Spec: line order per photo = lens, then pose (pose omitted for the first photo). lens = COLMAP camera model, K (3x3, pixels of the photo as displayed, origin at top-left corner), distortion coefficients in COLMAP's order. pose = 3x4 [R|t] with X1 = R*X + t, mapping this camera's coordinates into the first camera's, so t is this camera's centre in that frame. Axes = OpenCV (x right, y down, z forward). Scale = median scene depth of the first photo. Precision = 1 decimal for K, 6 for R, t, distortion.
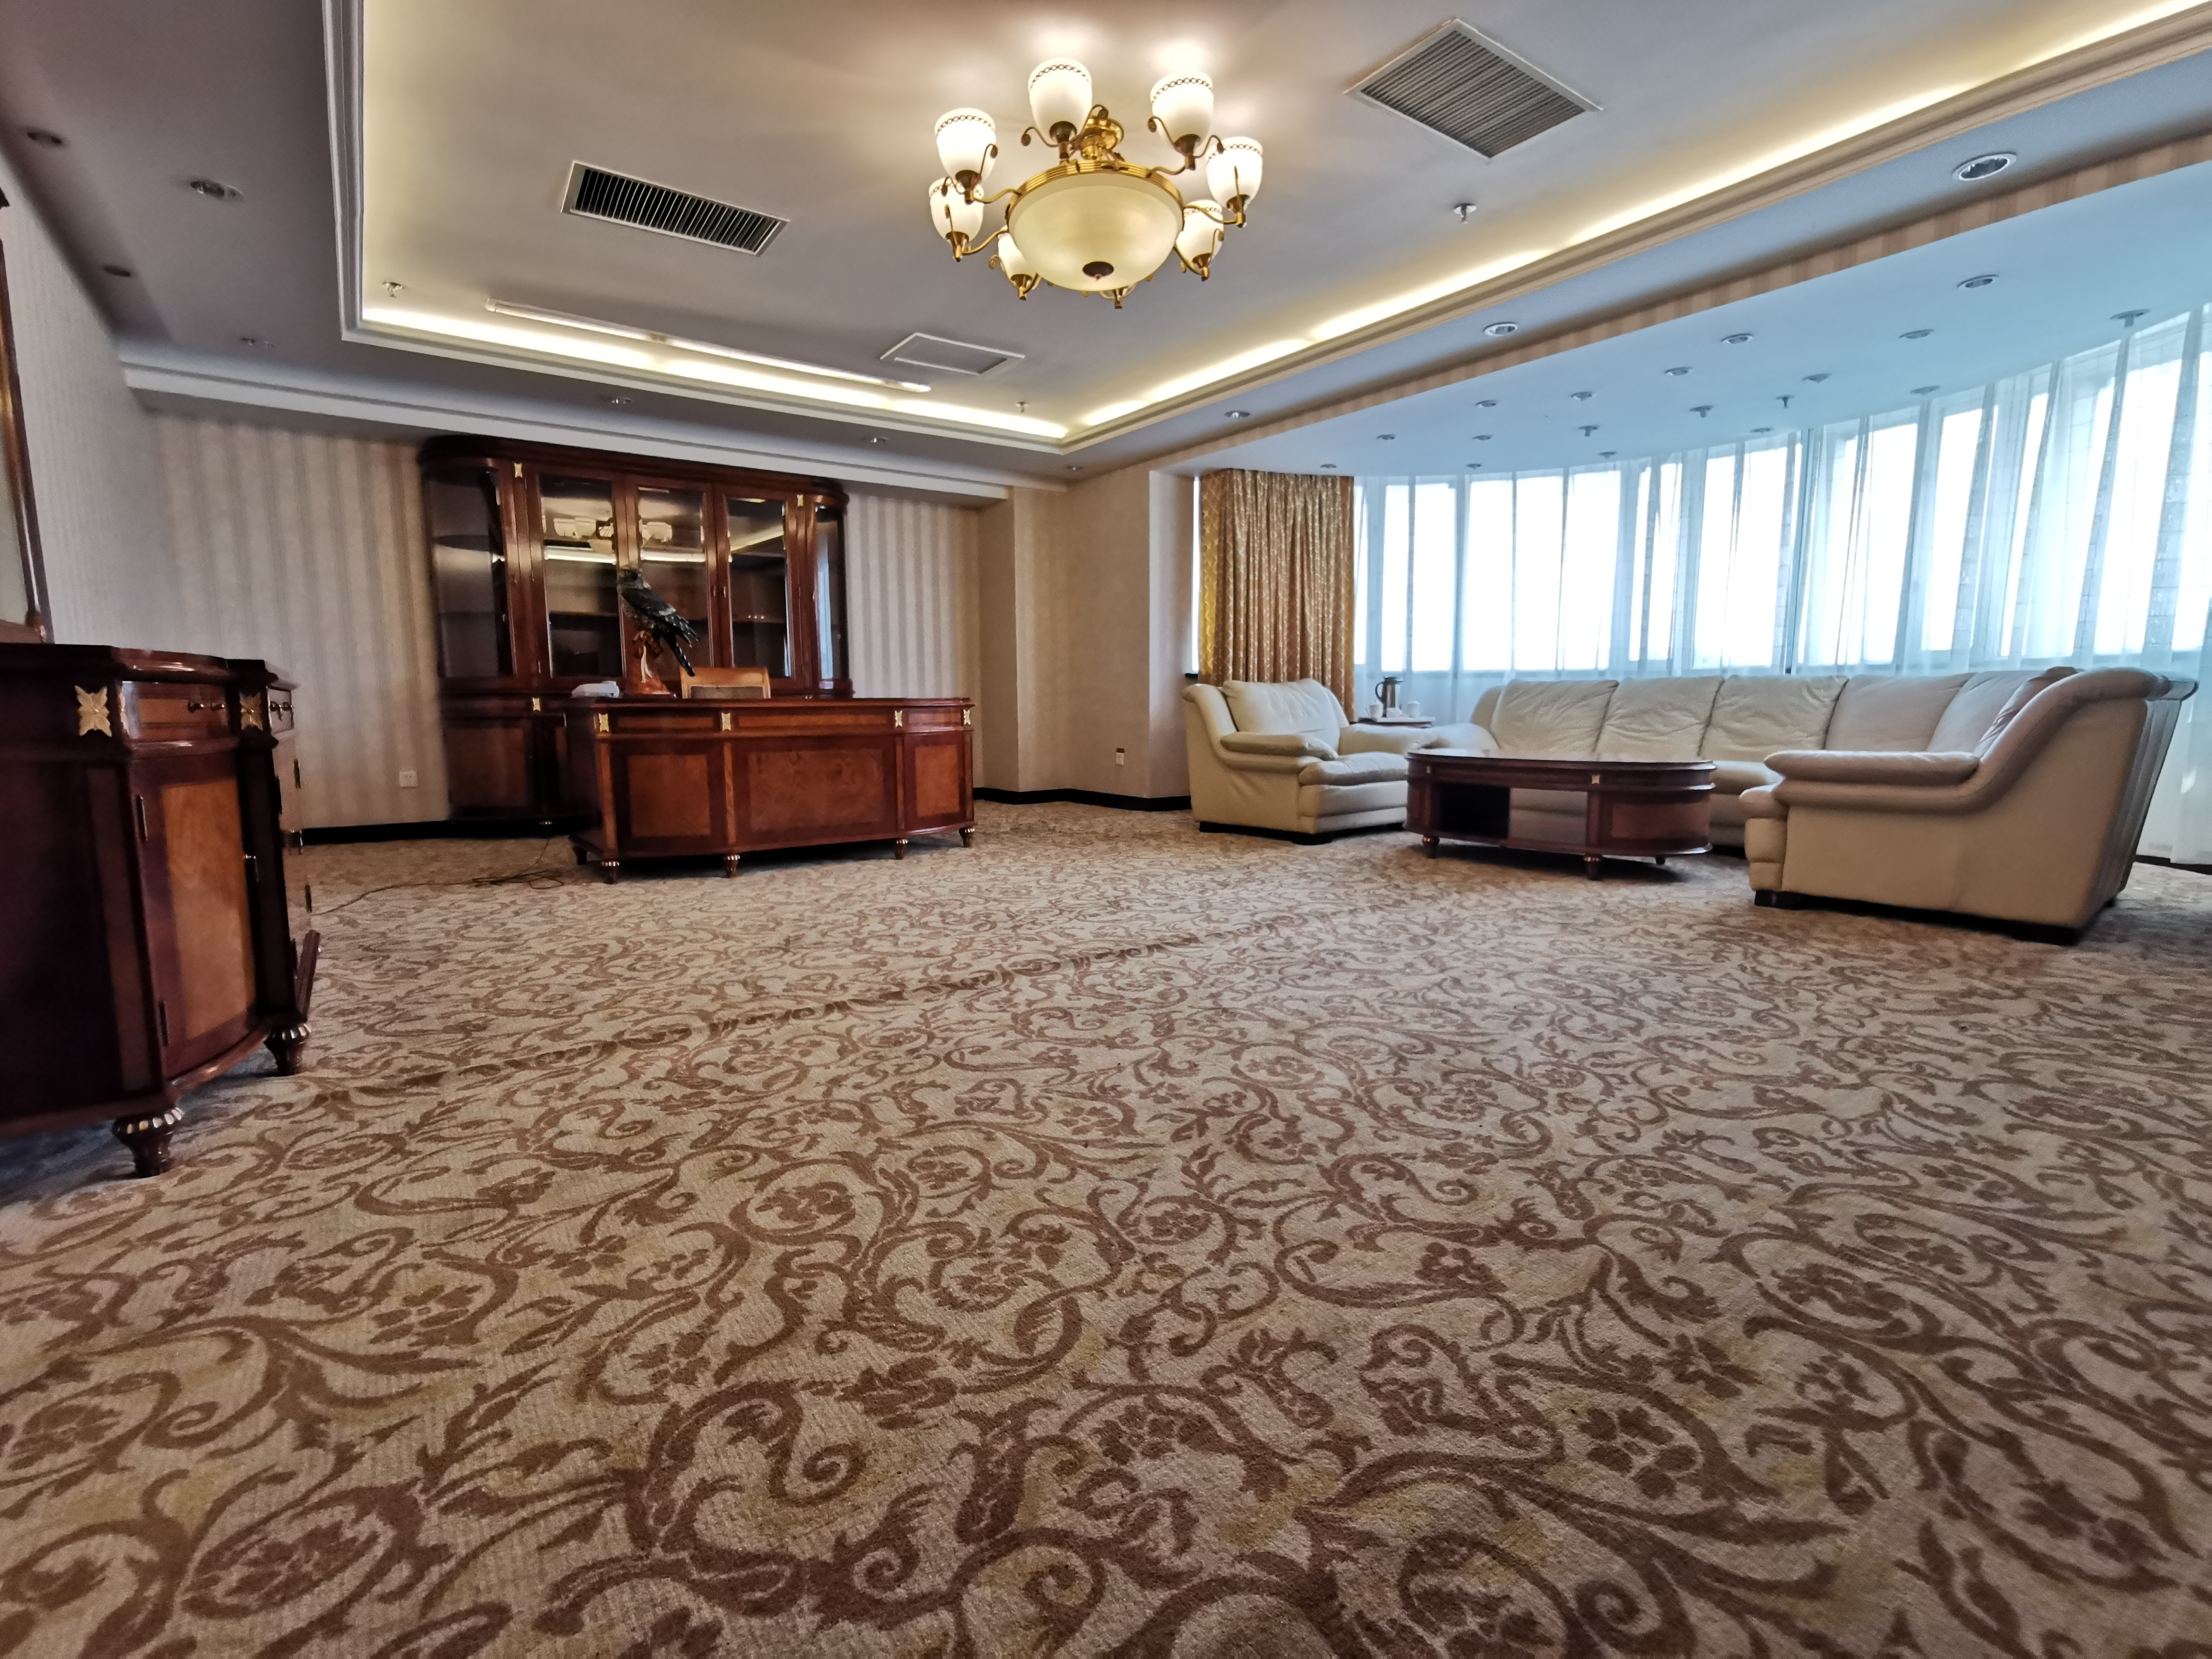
lens RADIAL K [[1019.7, 0, 1107.3], [0, 1019.7, 817.0], [0, 0, 1]] dist [-0.003093, 0.003122]
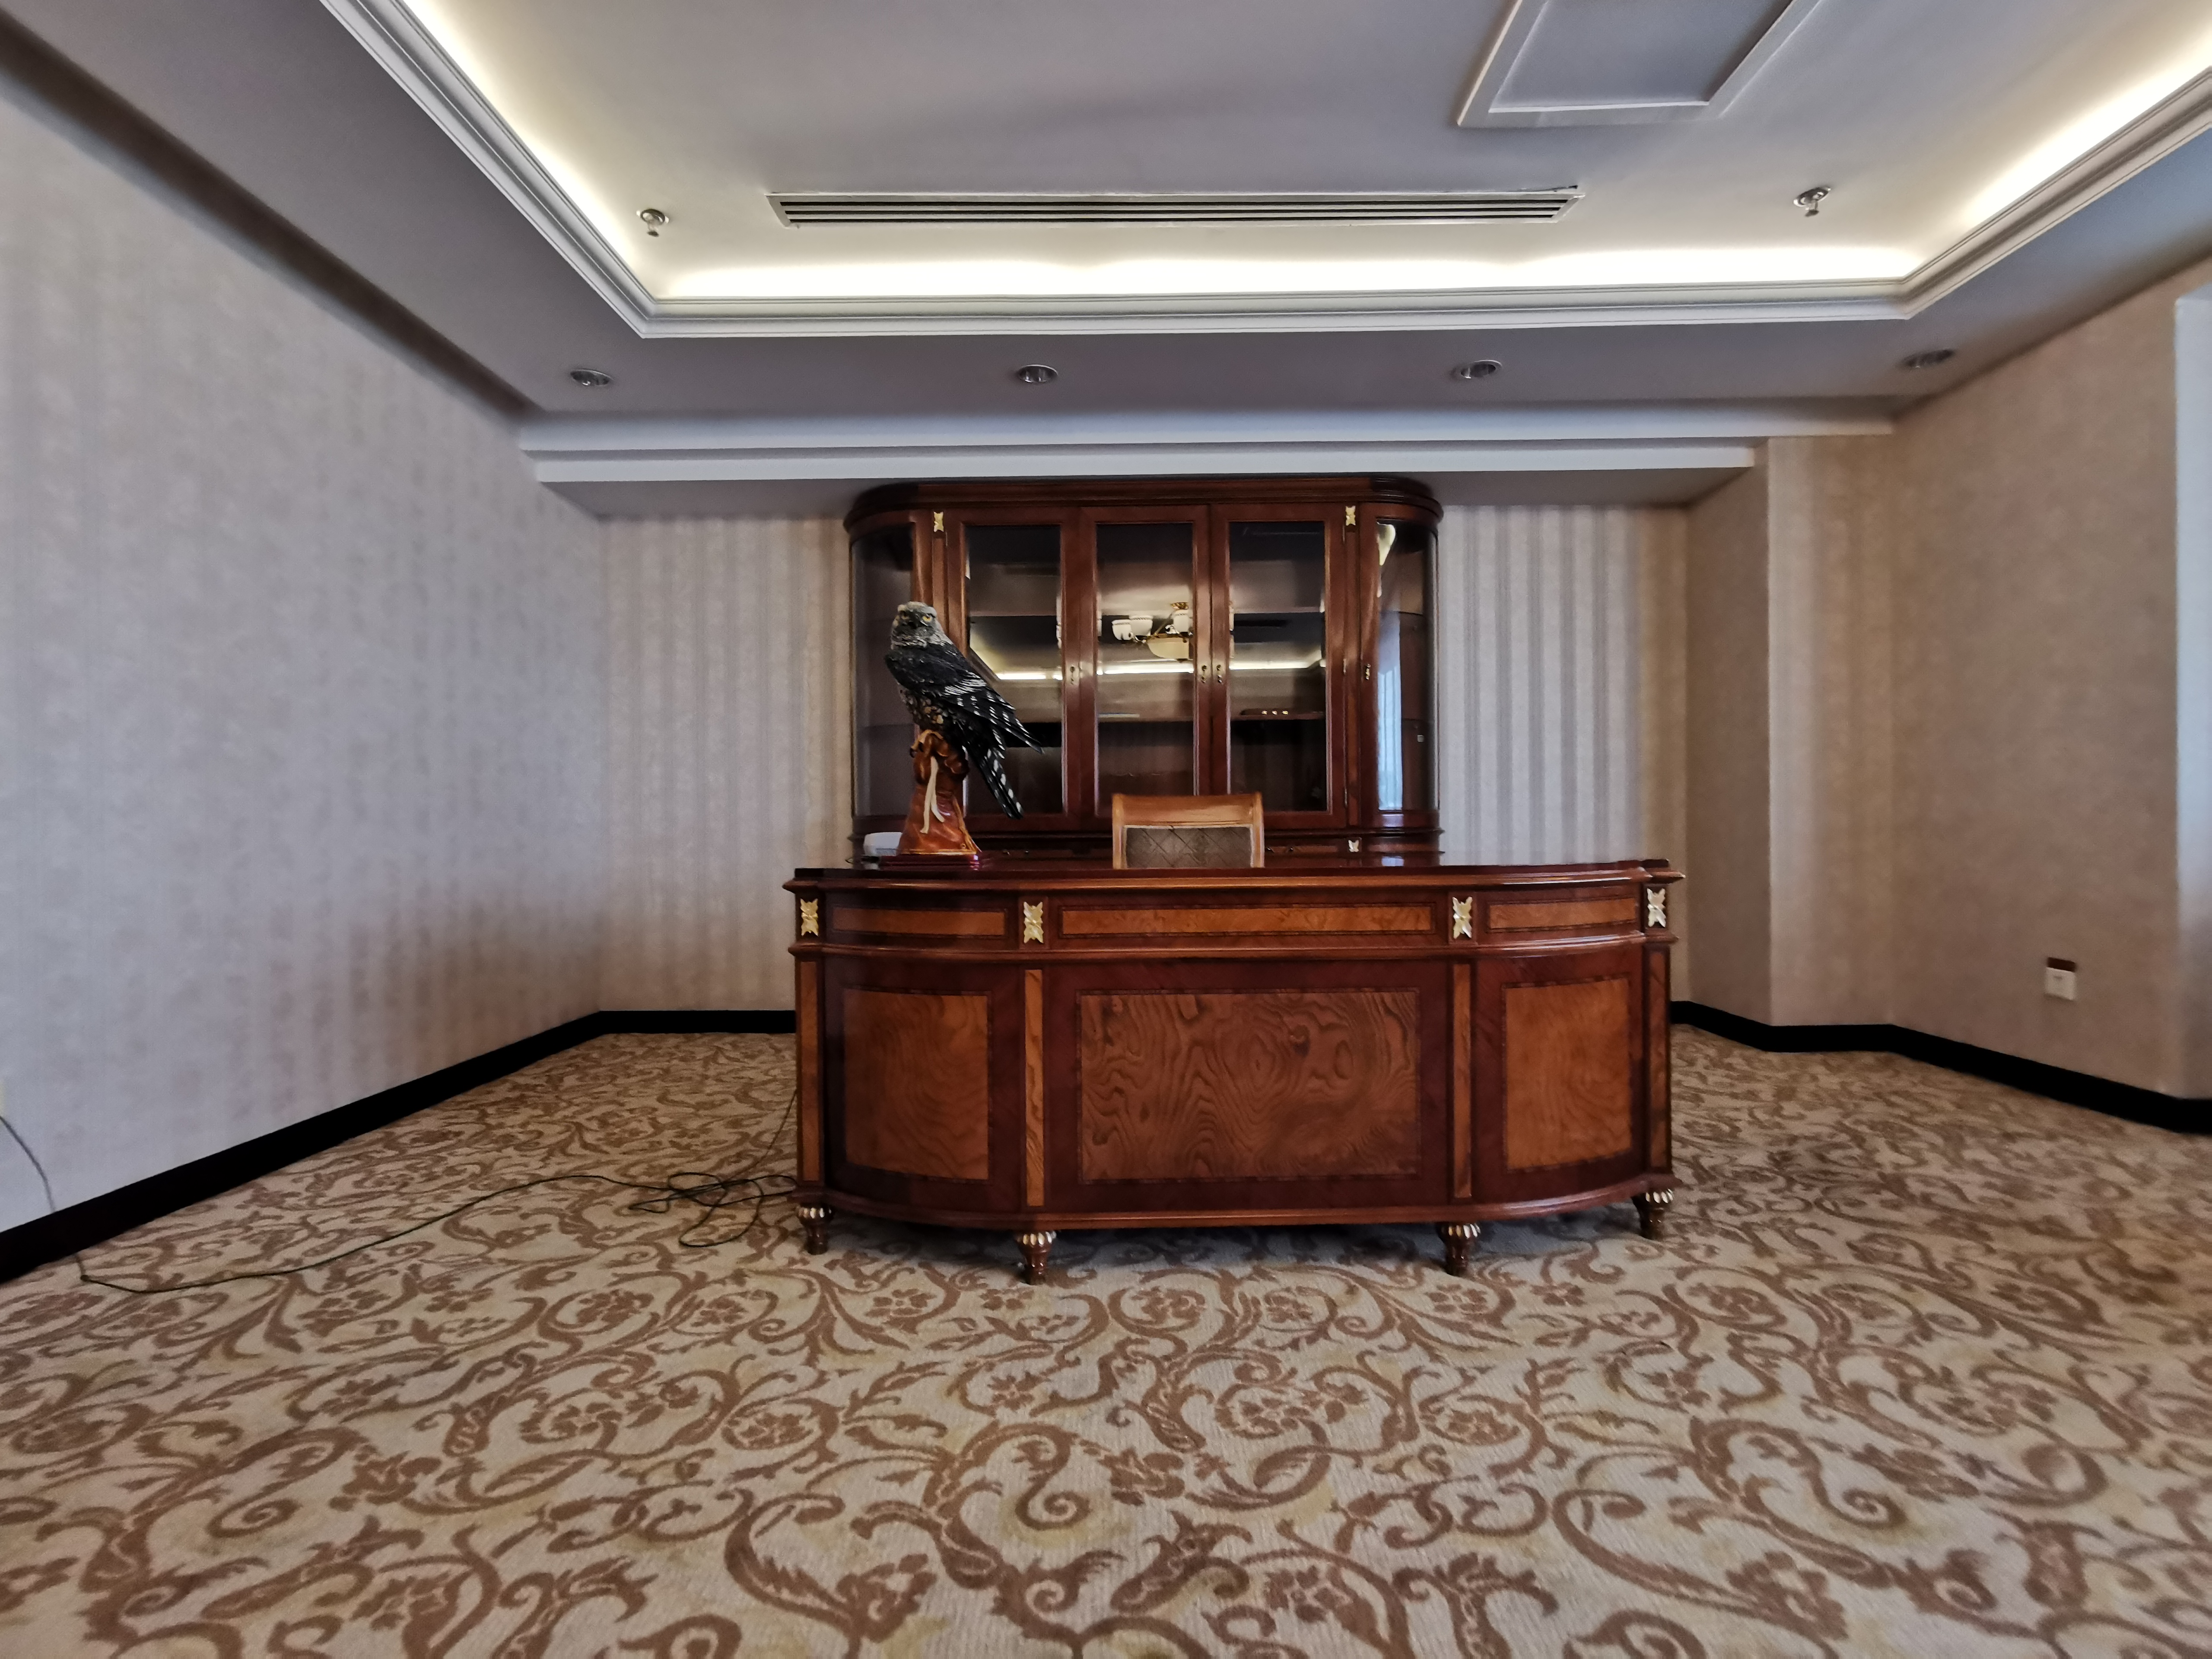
lens RADIAL K [[1019.7, 0, 1098.1], [0, 1019.7, 830.4], [0, 0, 1]] dist [-0.003093, 0.003122]
pose [[0.800901, -0.000355, -0.598796, -0.067798], [-0.062140, 0.994551, -0.083703, -0.074302], [0.595563, 0.104247, 0.796516, 0.502587]]
